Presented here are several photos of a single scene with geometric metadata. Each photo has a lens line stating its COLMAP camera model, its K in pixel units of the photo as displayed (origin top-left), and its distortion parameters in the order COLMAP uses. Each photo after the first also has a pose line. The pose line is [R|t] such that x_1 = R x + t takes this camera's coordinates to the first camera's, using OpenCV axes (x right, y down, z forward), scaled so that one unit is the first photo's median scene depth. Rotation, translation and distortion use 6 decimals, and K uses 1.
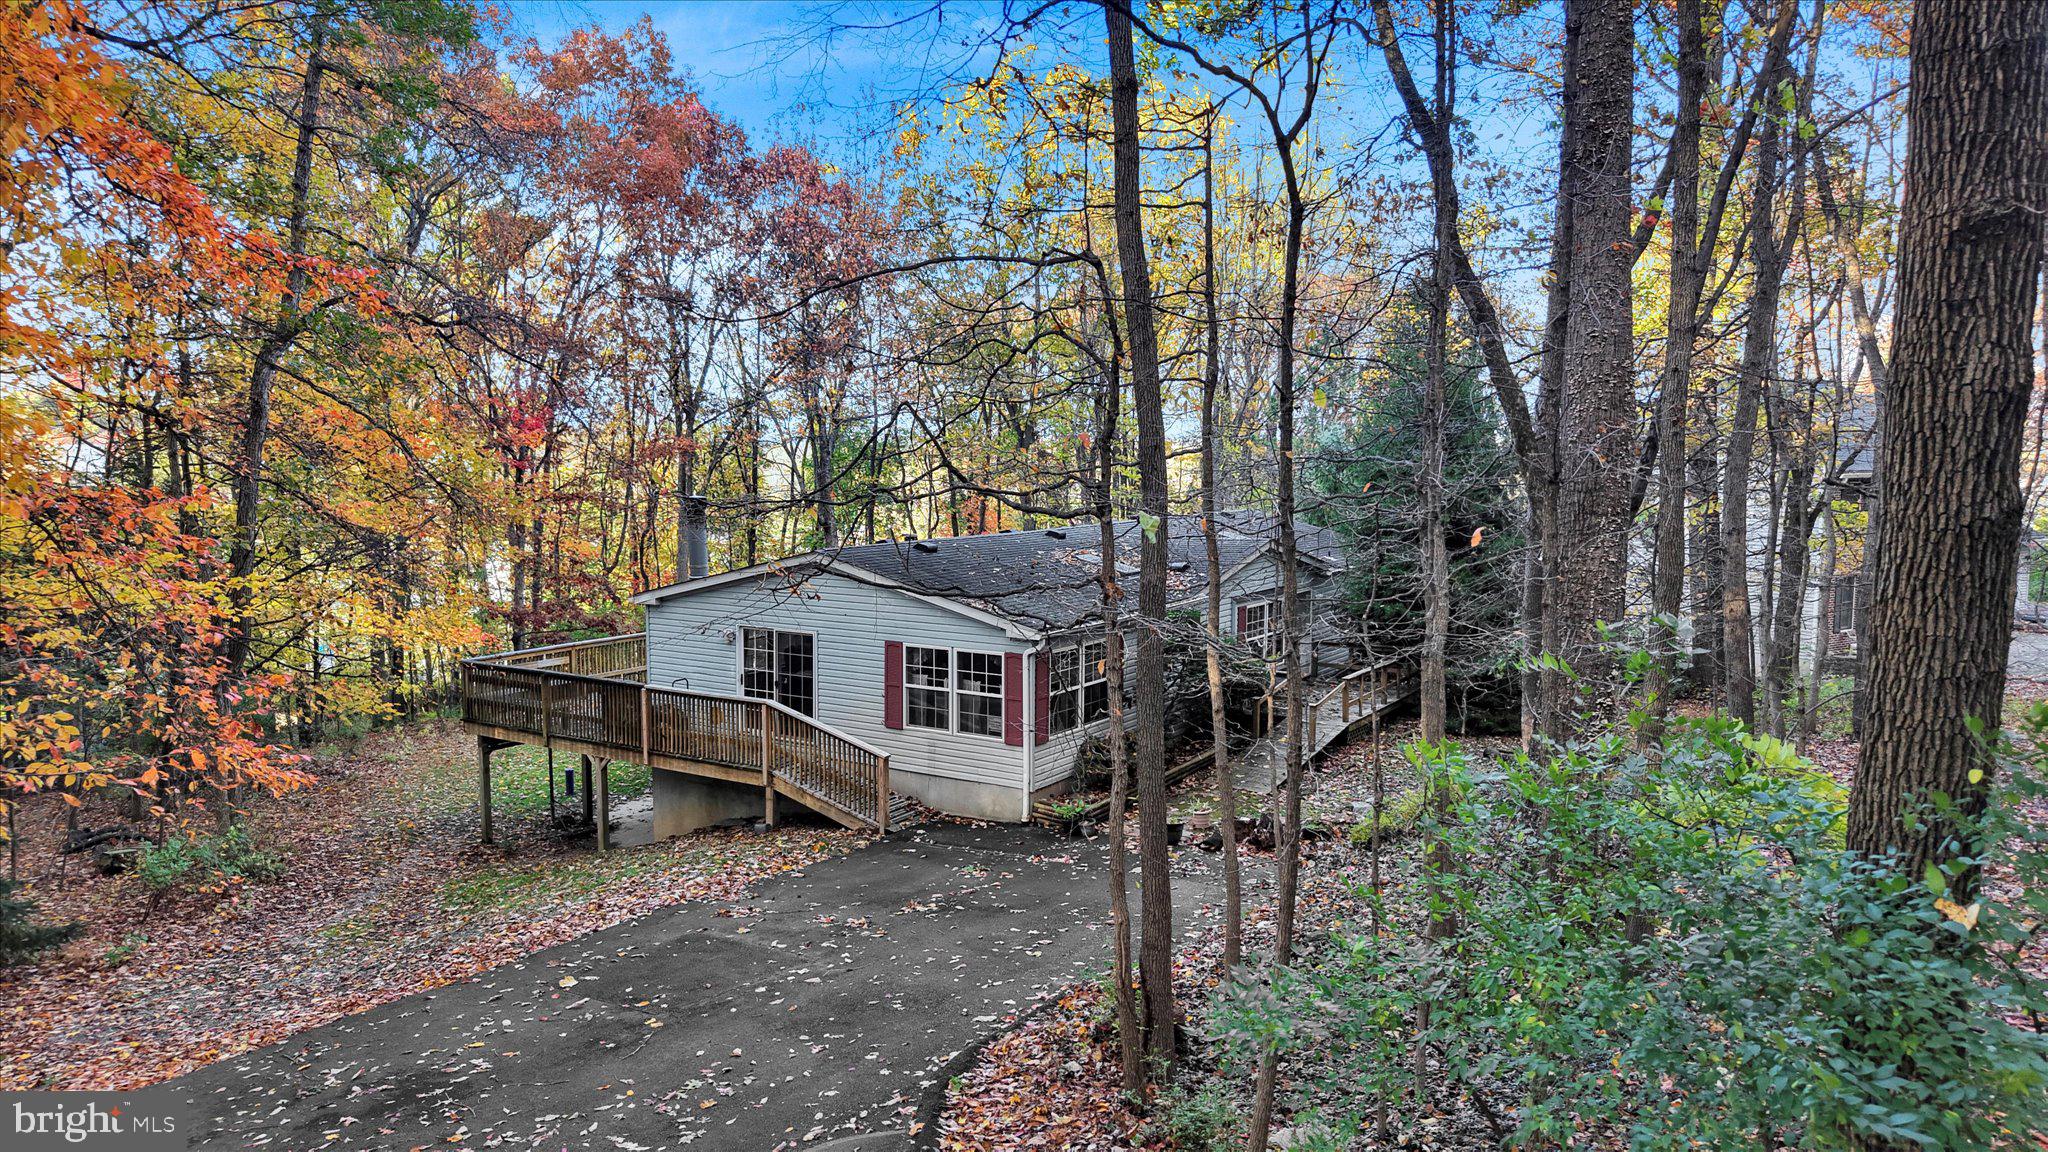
lens RADIAL K [[1542.6, 0, 1024.0], [0, 1542.6, 576.0], [0, 0, 1]] dist [0.010230, 0.006113]
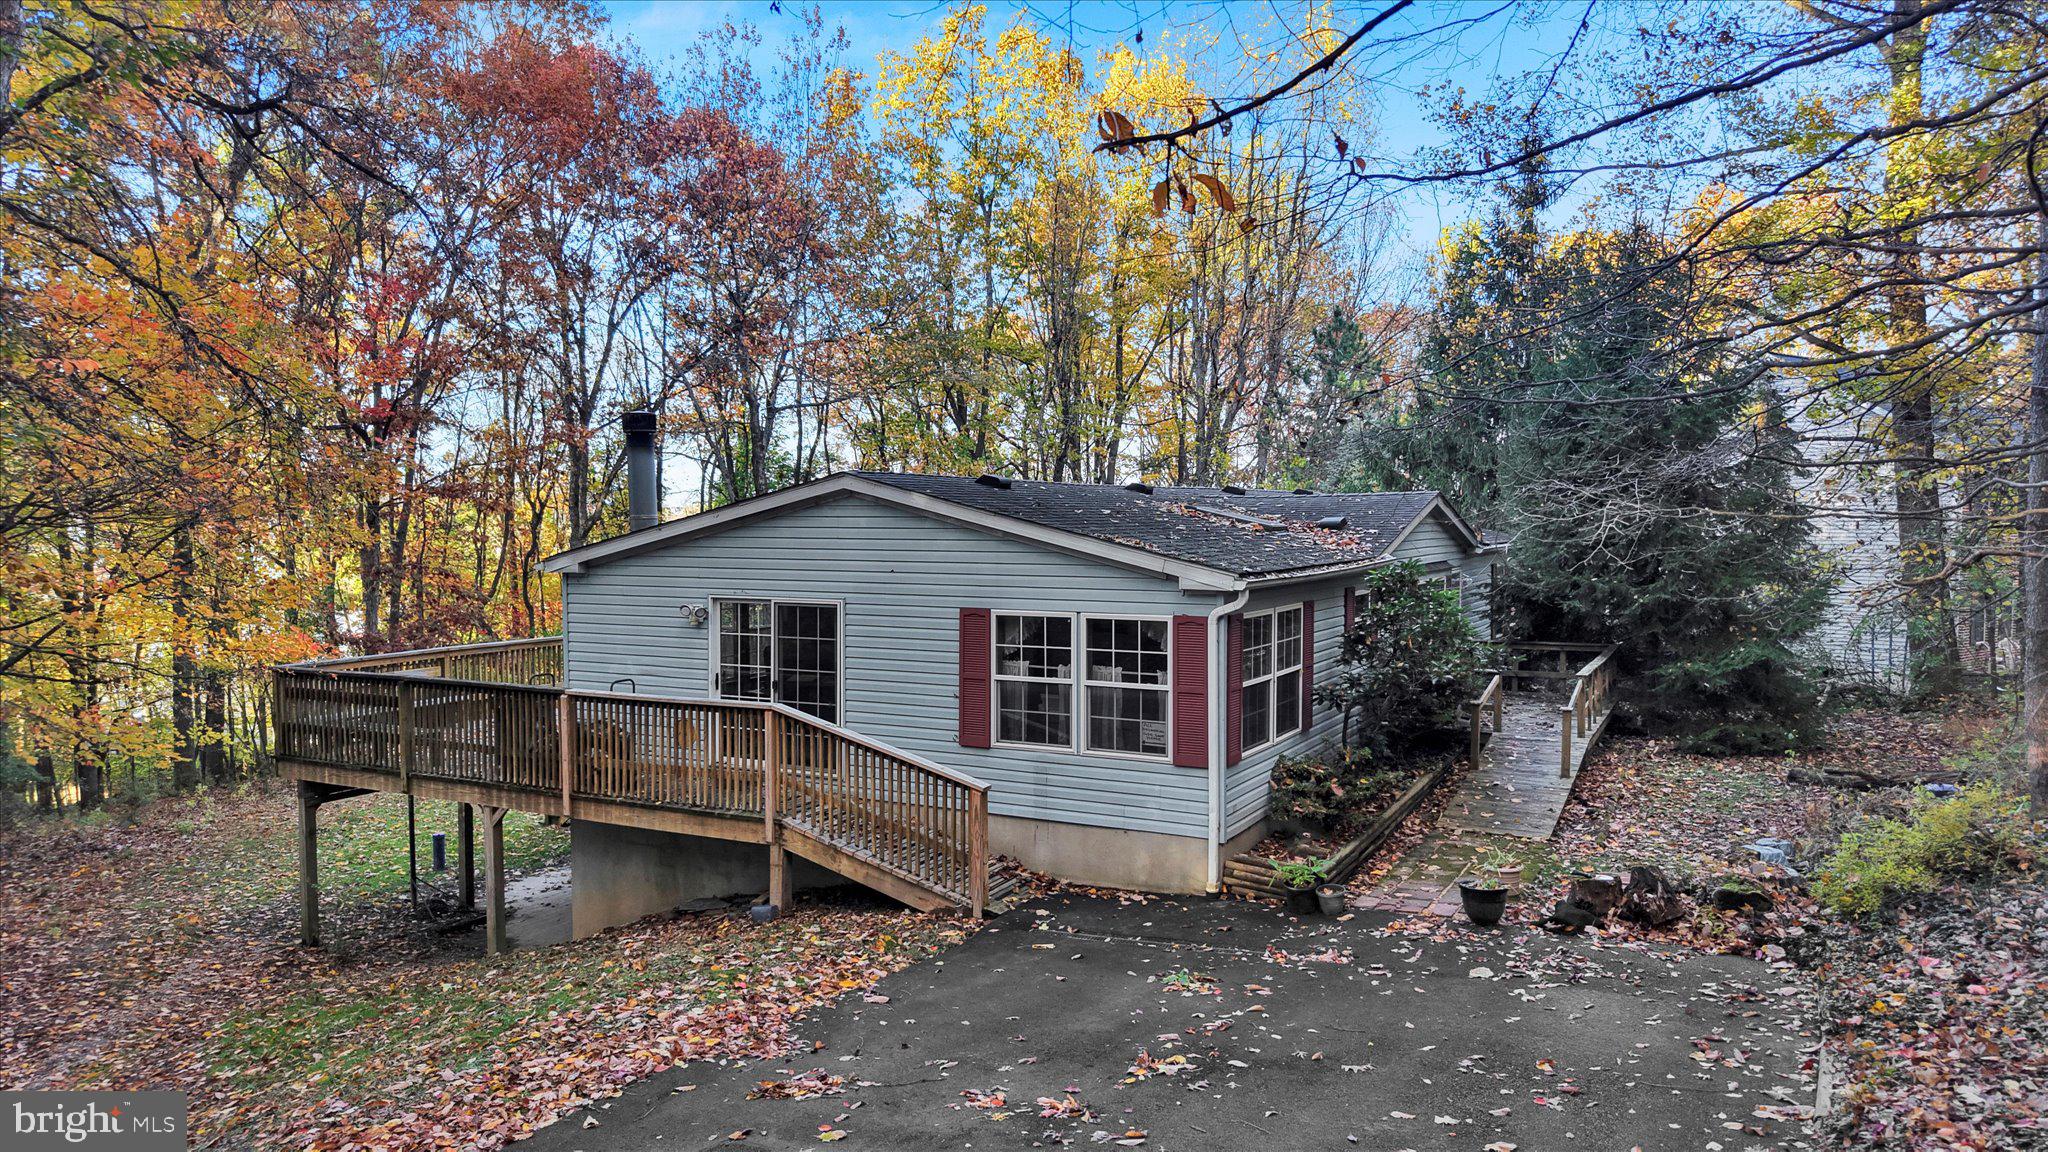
lens RADIAL K [[1542.6, 0, 1024.0], [0, 1542.6, 576.0], [0, 0, 1]] dist [0.010230, 0.006113]
pose [[0.996783, -0.006112, 0.079909, -0.115403], [0.009784, 0.998910, -0.045636, 0.058499], [-0.079543, 0.046271, 0.995757, 0.373136]]
